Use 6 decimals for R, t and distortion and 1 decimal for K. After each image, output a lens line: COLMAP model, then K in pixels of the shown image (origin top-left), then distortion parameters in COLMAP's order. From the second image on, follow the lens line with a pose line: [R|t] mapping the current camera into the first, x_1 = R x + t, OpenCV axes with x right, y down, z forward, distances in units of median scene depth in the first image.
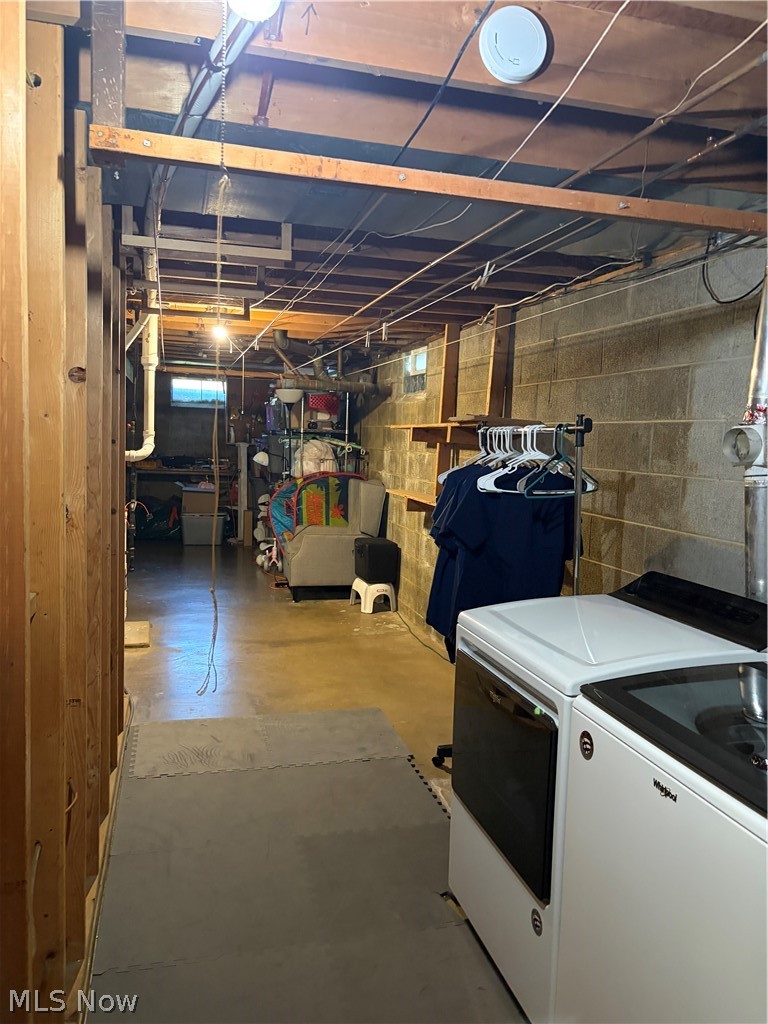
lens RADIAL K [[774.1, 0, 384.0], [0, 774.1, 512.0], [0, 0, 1]] dist [0.051101, -0.058232]
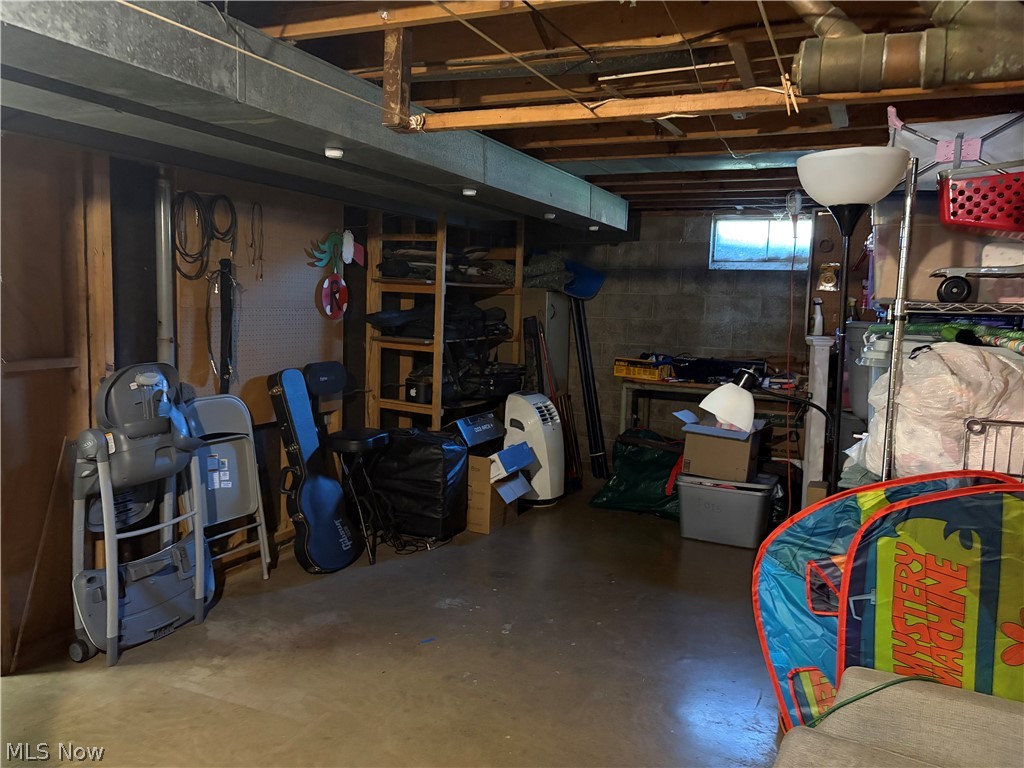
lens RADIAL K [[774.1, 0, 511.3], [0, 774.1, 375.9], [0, 0, 1]] dist [0.051101, -0.058232]
pose [[0.770016, 0.055824, -0.635578, -0.035963], [-0.072665, 0.997356, -0.000436, -0.071538], [0.633873, 0.046519, 0.772037, 0.704806]]
